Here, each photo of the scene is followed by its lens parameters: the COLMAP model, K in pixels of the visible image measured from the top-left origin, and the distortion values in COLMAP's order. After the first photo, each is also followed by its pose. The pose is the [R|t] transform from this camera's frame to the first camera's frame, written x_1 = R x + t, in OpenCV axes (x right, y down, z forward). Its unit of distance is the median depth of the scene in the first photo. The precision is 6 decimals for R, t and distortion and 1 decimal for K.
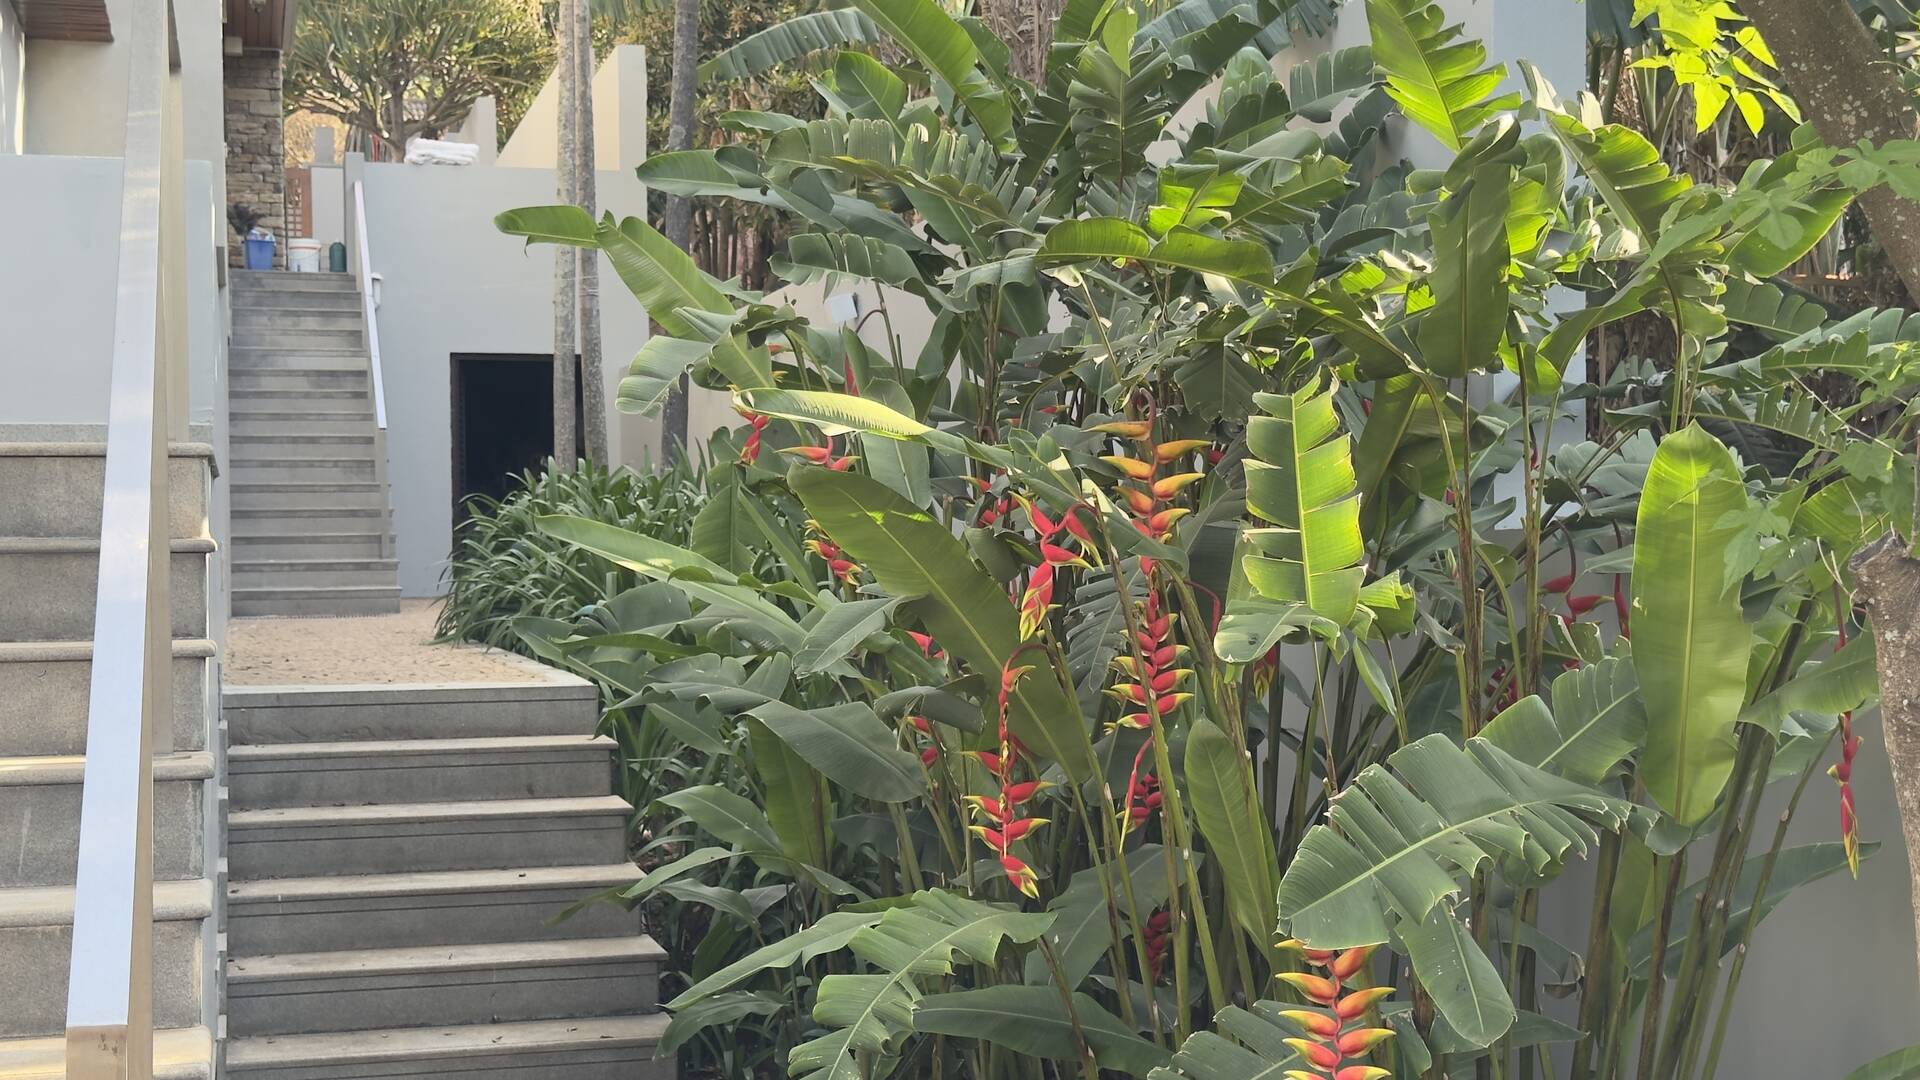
lens RADIAL K [[2670.4, 0, 959.1], [0, 2670.4, 540.5], [0, 0, 1]] dist [0.136628, 0.000000]
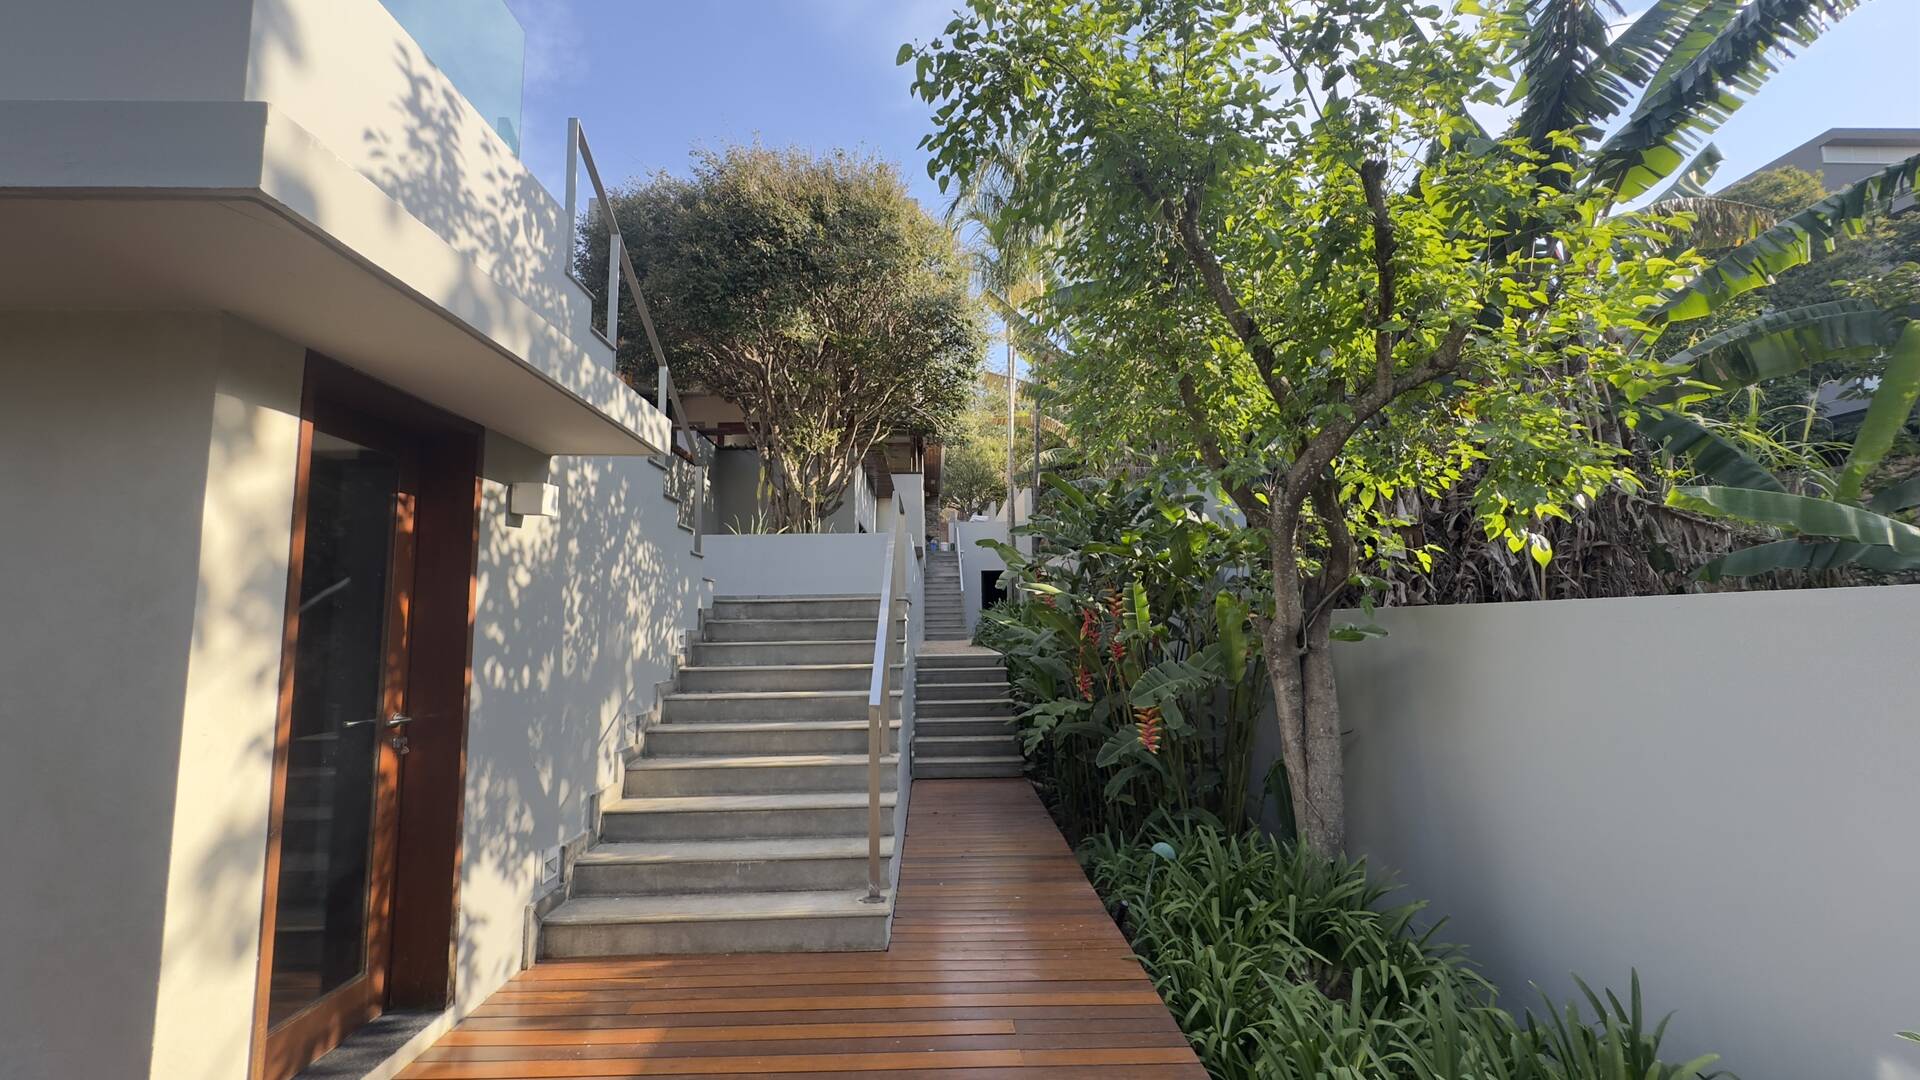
lens RADIAL K [[769.0, 0, 958.2], [0, 769.0, 539.2], [0, 0, 1]] dist [-0.003261, -0.000041]
pose [[0.973595, -0.029602, -0.226357, 0.073502], [0.005283, 0.994213, -0.107297, 0.005035], [0.228223, 0.103268, 0.968117, -0.175315]]
